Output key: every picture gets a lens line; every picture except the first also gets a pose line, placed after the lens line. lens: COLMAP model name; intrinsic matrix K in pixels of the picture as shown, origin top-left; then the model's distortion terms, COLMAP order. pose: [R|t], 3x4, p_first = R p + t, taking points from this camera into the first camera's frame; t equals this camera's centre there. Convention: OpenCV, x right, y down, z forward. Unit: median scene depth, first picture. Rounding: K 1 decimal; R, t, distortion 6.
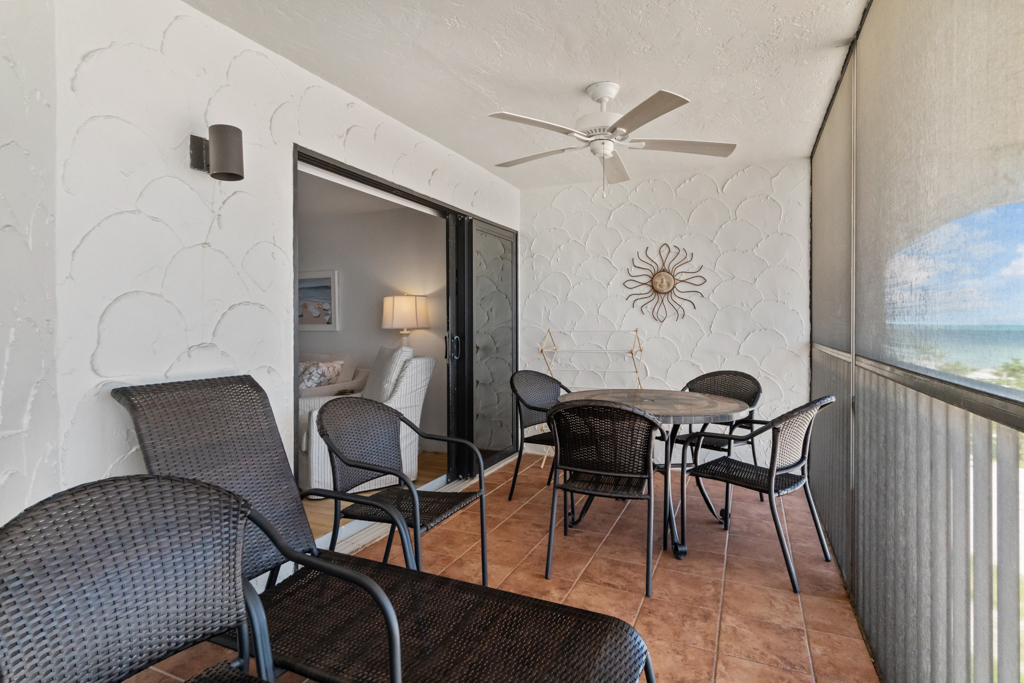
lens RADIAL K [[518.8, 0, 509.6], [0, 518.8, 363.6], [0, 0, 1]] dist [-0.003107, 0.000931]
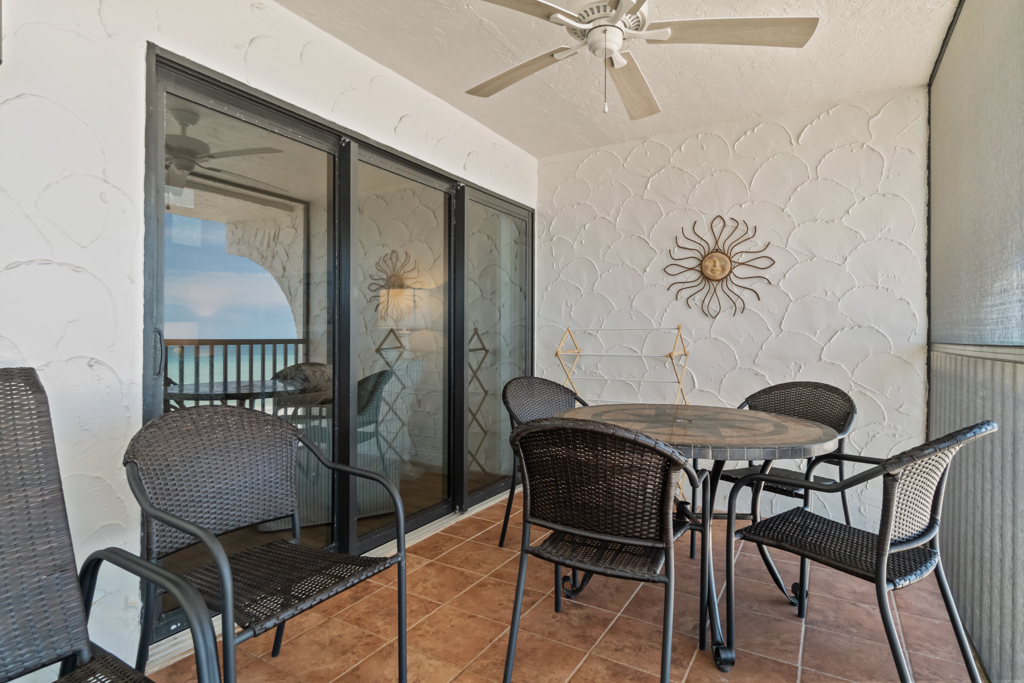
lens RADIAL K [[518.8, 0, 509.6], [0, 518.8, 363.6], [0, 0, 1]] dist [-0.003107, 0.000931]
pose [[0.992481, 0.012649, -0.121743, 0.117822], [-0.015773, 0.999570, -0.024733, 0.015110], [0.121378, 0.026467, 0.992253, 0.273891]]
